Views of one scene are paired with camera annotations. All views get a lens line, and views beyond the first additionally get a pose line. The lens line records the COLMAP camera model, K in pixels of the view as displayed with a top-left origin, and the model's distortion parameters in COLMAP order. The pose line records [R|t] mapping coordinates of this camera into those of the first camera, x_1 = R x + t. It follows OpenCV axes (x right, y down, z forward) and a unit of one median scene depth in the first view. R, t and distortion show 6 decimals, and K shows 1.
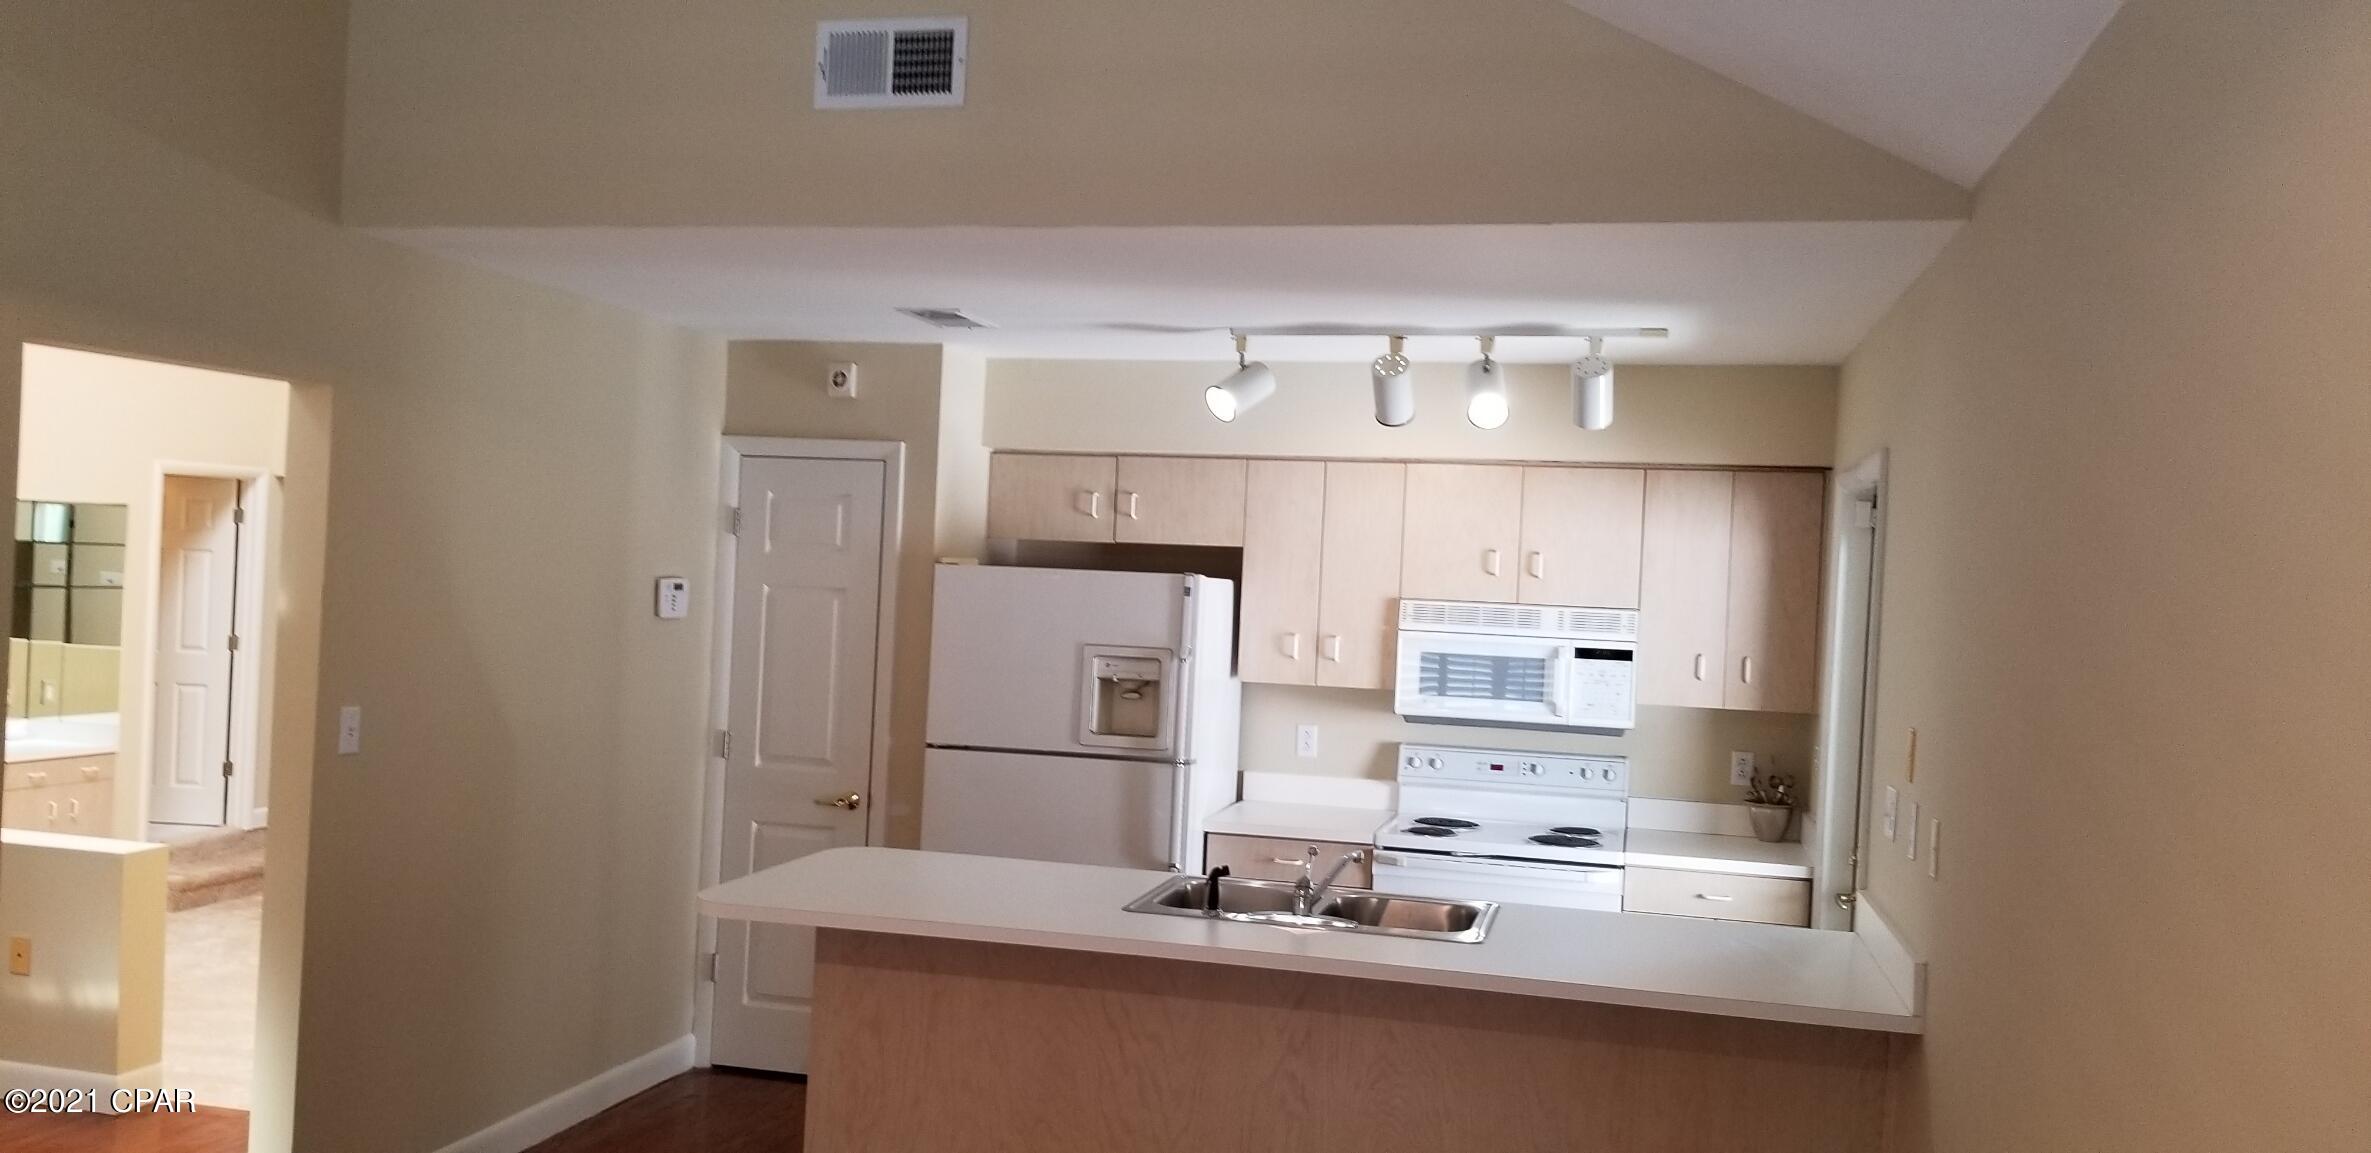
lens RADIAL K [[1818.8, 0, 1185.5], [0, 1818.8, 576.5], [0, 0, 1]] dist [0.115691, -0.199879]
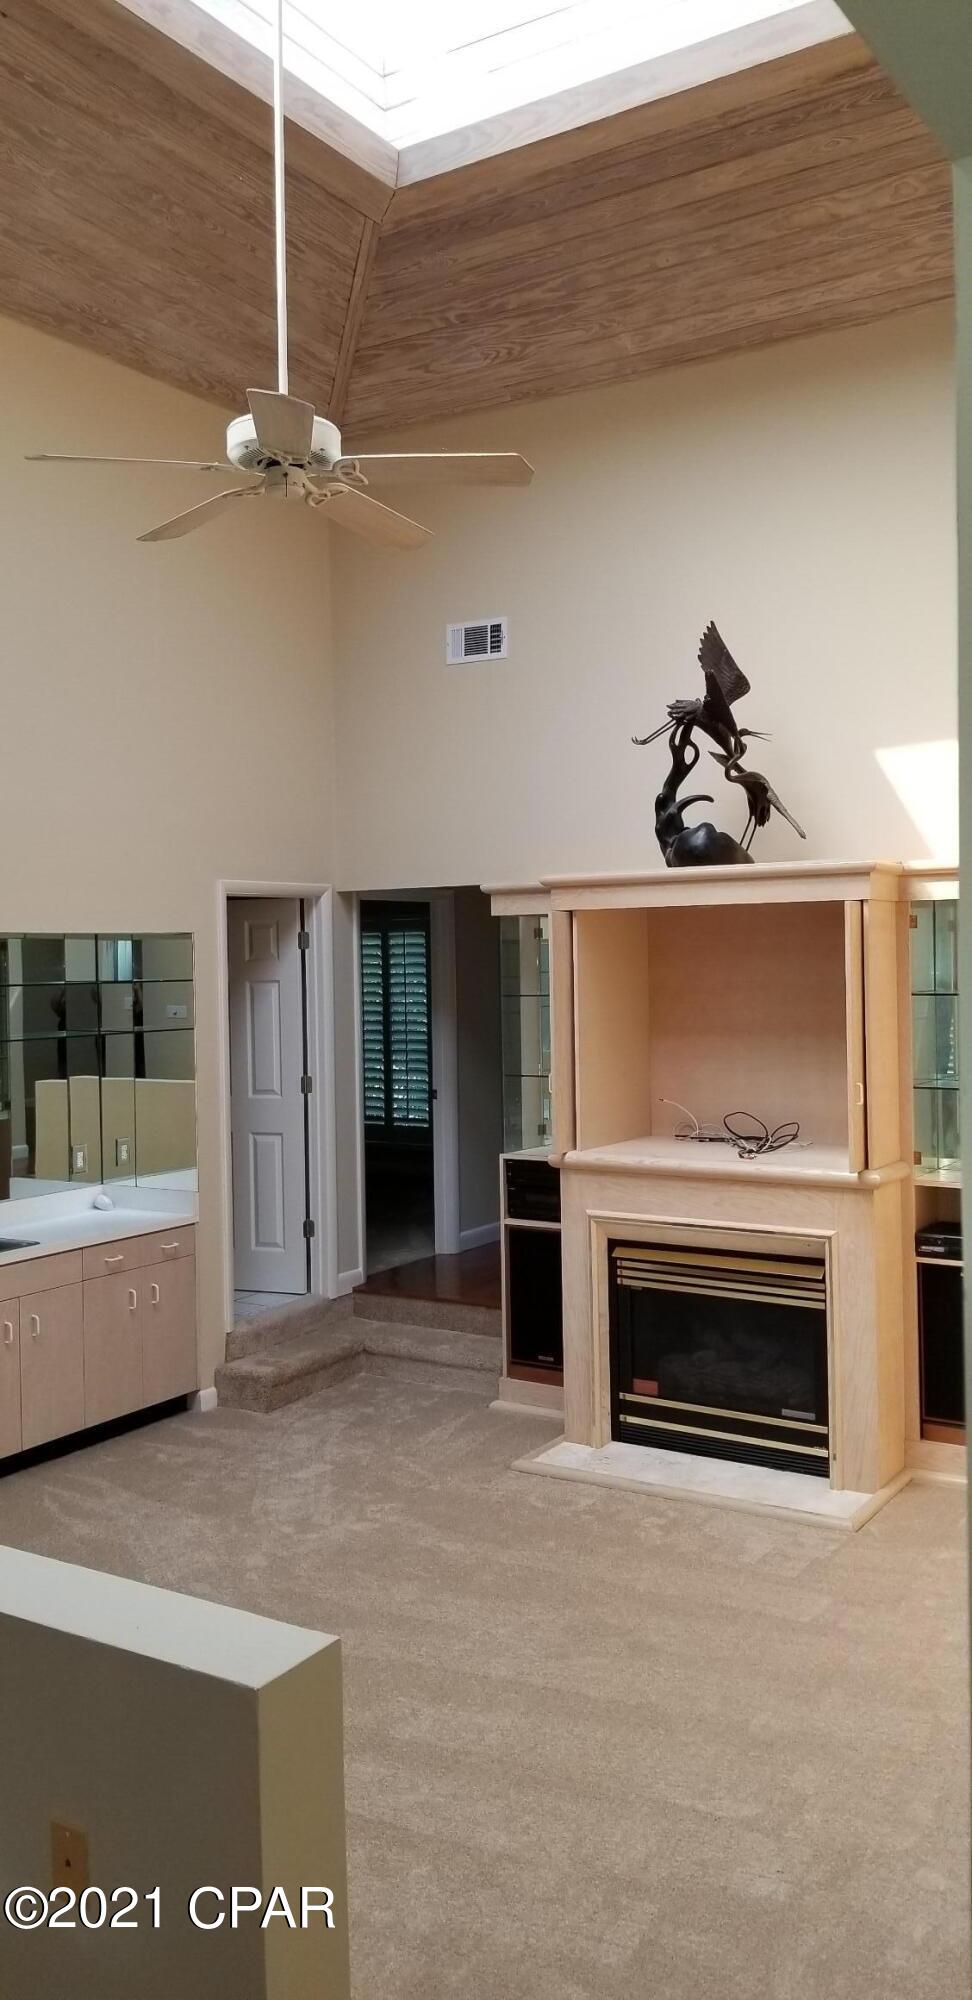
lens RADIAL K [[1576.3, 0, 486.0], [0, 1576.3, 1000.0], [0, 0, 1]] dist [0.068735, -0.001603]
pose [[0.944260, -0.042716, -0.326419, -0.288060], [0.053725, 0.998248, 0.024783, -0.028498], [0.324788, -0.040938, 0.944900, 0.491871]]
